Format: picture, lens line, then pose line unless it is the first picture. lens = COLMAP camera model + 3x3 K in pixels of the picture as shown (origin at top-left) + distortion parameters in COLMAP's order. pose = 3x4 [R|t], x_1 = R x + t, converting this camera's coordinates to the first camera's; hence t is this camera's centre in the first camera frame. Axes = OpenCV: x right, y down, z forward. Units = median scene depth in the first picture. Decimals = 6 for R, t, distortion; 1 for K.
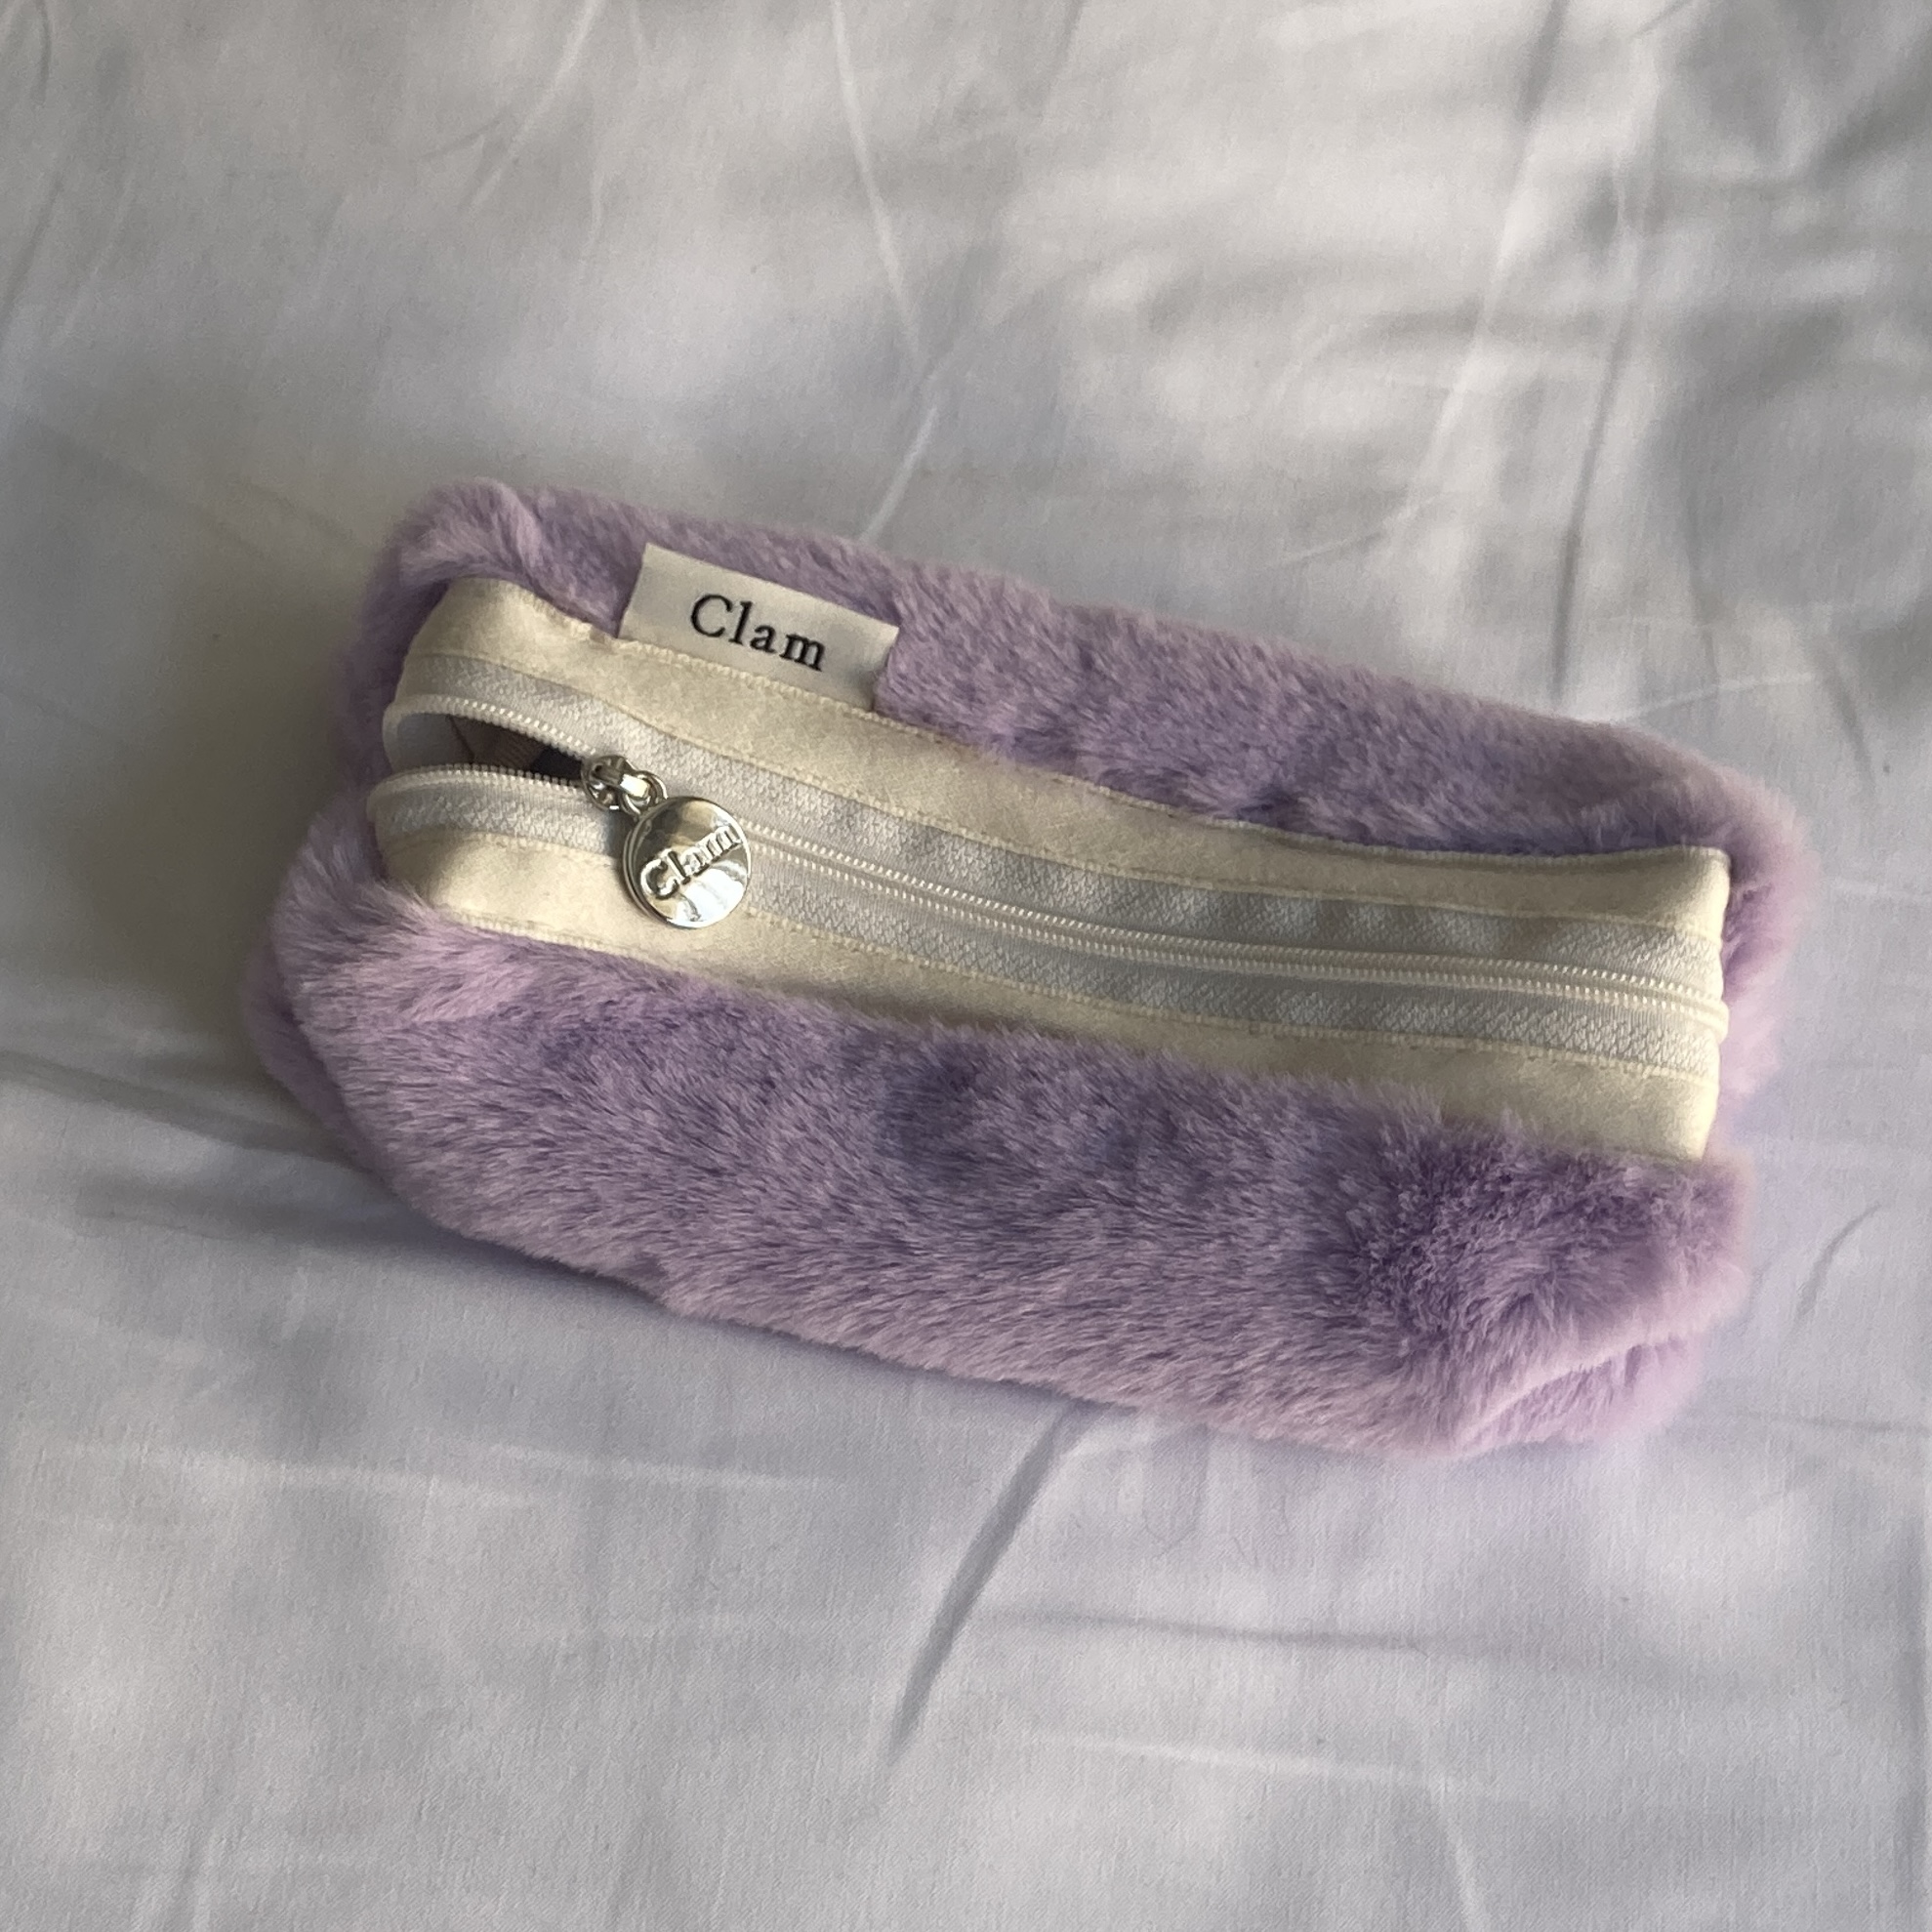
lens RADIAL K [[3907.5, 0, 968.8], [0, 3907.5, 1052.1], [0, 0, 1]] dist [0.186854, -0.620880]
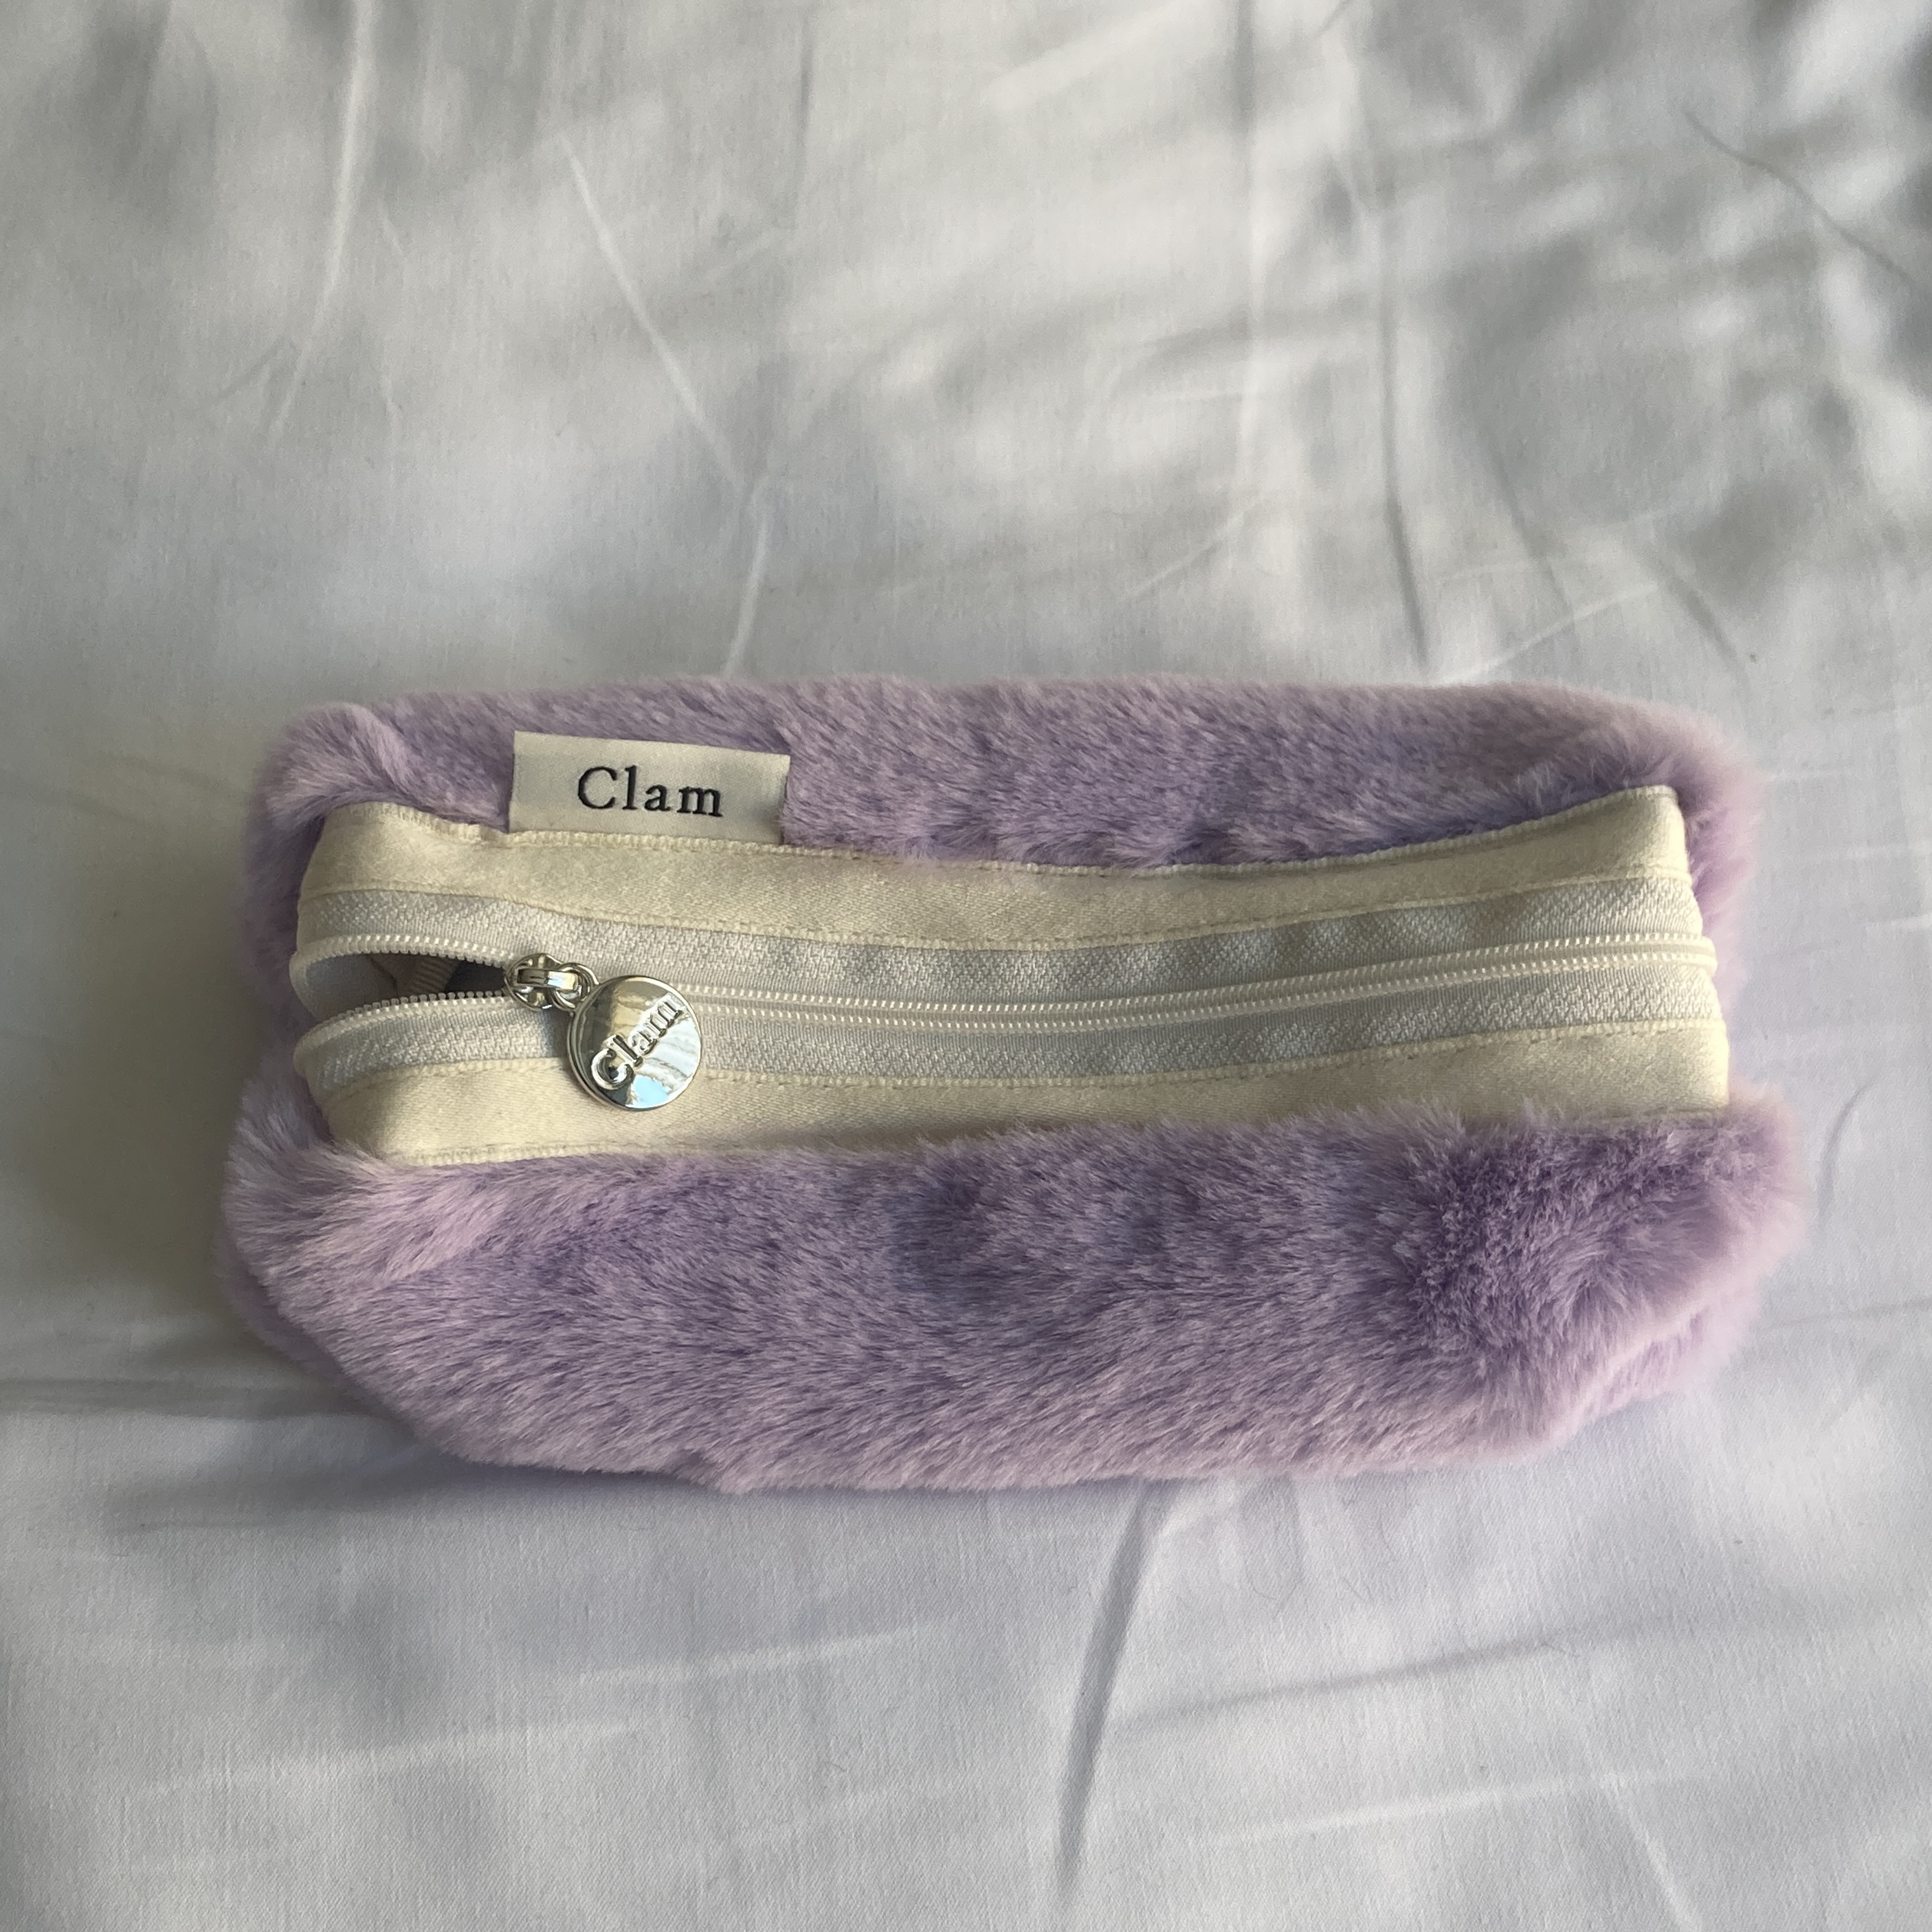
lens RADIAL K [[2686.2, 0, 1011.0], [0, 2686.2, 970.8], [0, 0, 1]] dist [0.206047, -0.758435]
pose [[0.969857, -0.237454, 0.054701, -0.014038], [0.236449, 0.971341, 0.024252, -0.060379], [-0.058892, -0.010587, 0.998208, 0.330440]]
